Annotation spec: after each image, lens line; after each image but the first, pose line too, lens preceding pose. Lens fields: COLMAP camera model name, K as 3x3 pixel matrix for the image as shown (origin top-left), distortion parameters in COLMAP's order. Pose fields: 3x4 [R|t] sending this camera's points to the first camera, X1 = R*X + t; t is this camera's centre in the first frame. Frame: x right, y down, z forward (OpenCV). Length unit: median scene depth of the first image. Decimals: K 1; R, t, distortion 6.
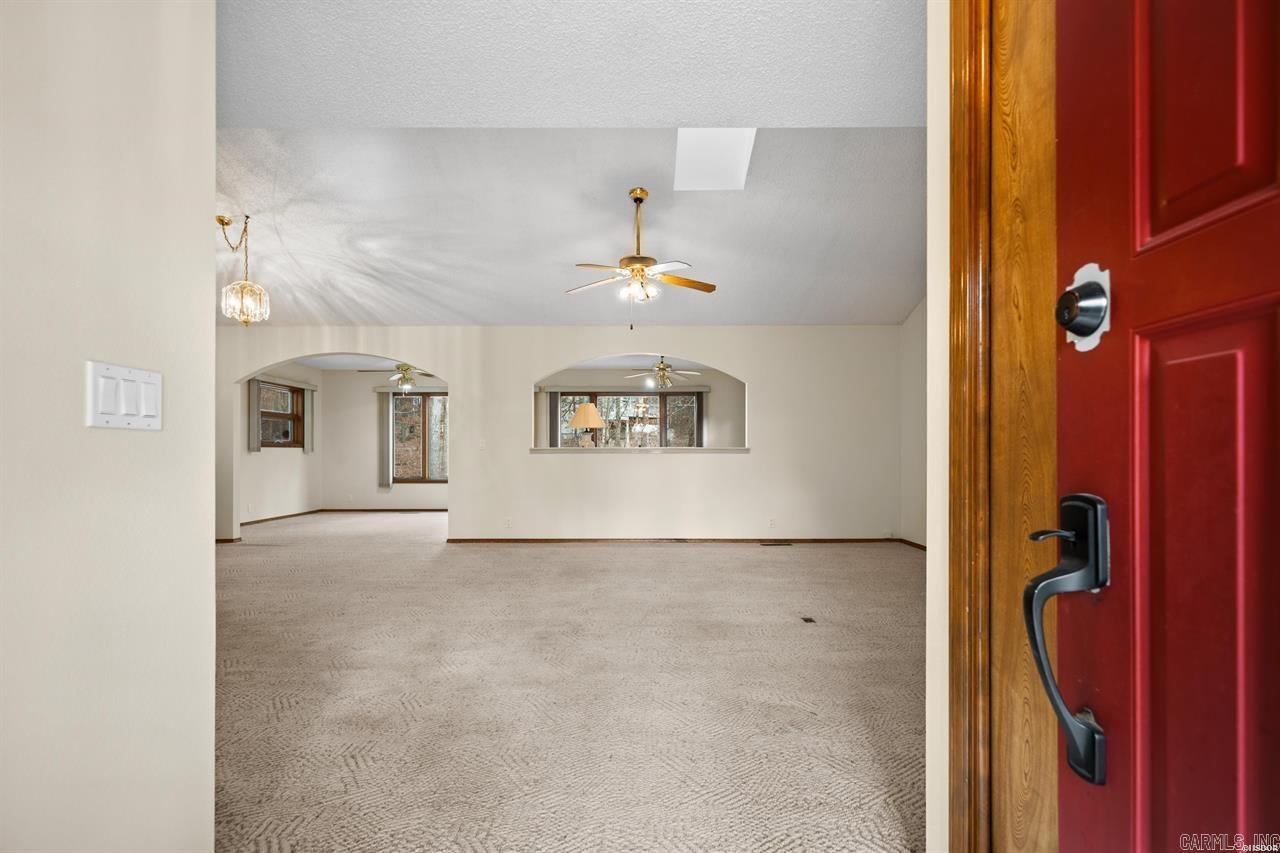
lens RADIAL K [[617.8, 0, 648.4], [0, 617.8, 452.2], [0, 0, 1]] dist [0.000194, 0.000019]
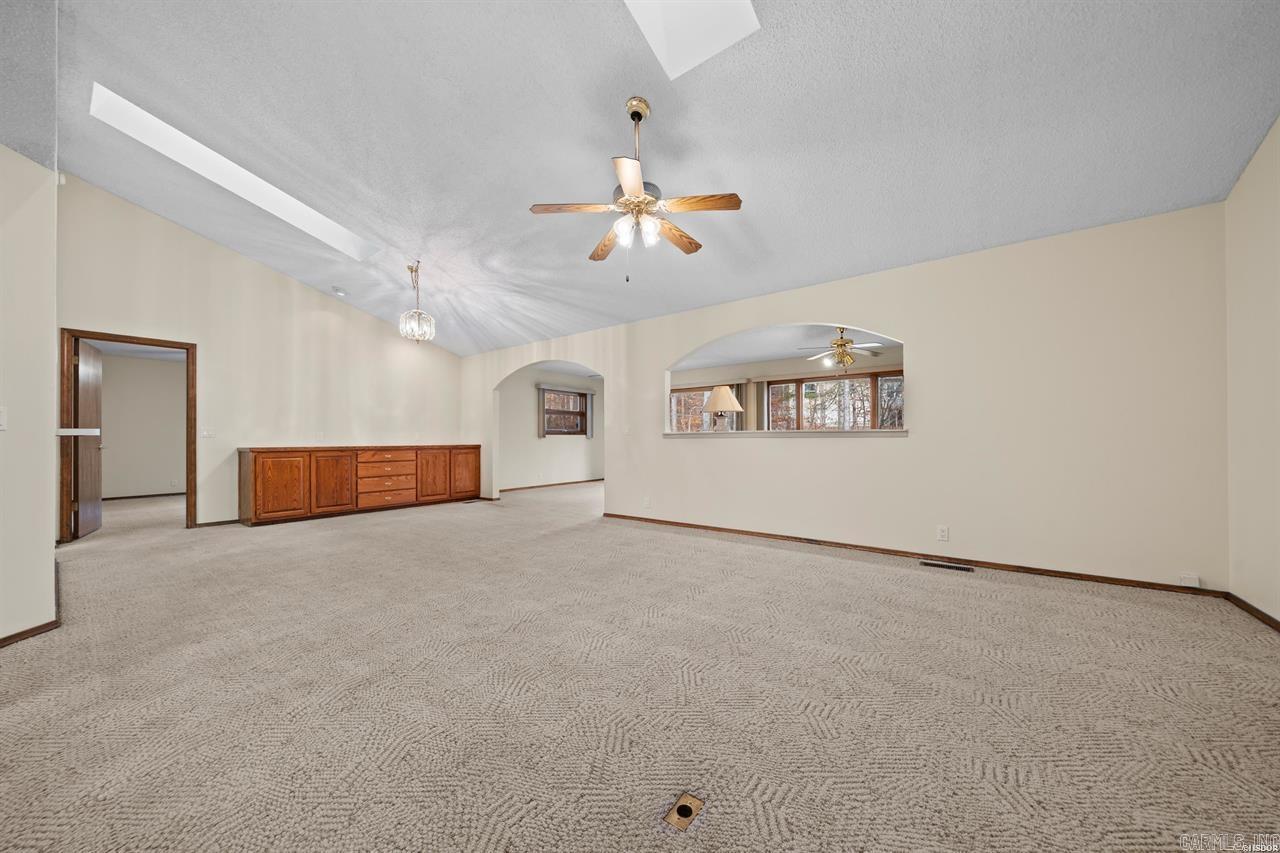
lens RADIAL K [[444.5, 0, 637.7], [0, 444.5, 436.0], [0, 0, 1]] dist [-0.005809, 0.000027]
pose [[0.805060, -0.007161, -0.593150, 0.217109], [0.004181, 0.999971, -0.006397, 0.002916], [0.593179, 0.002670, 0.805066, 0.371768]]
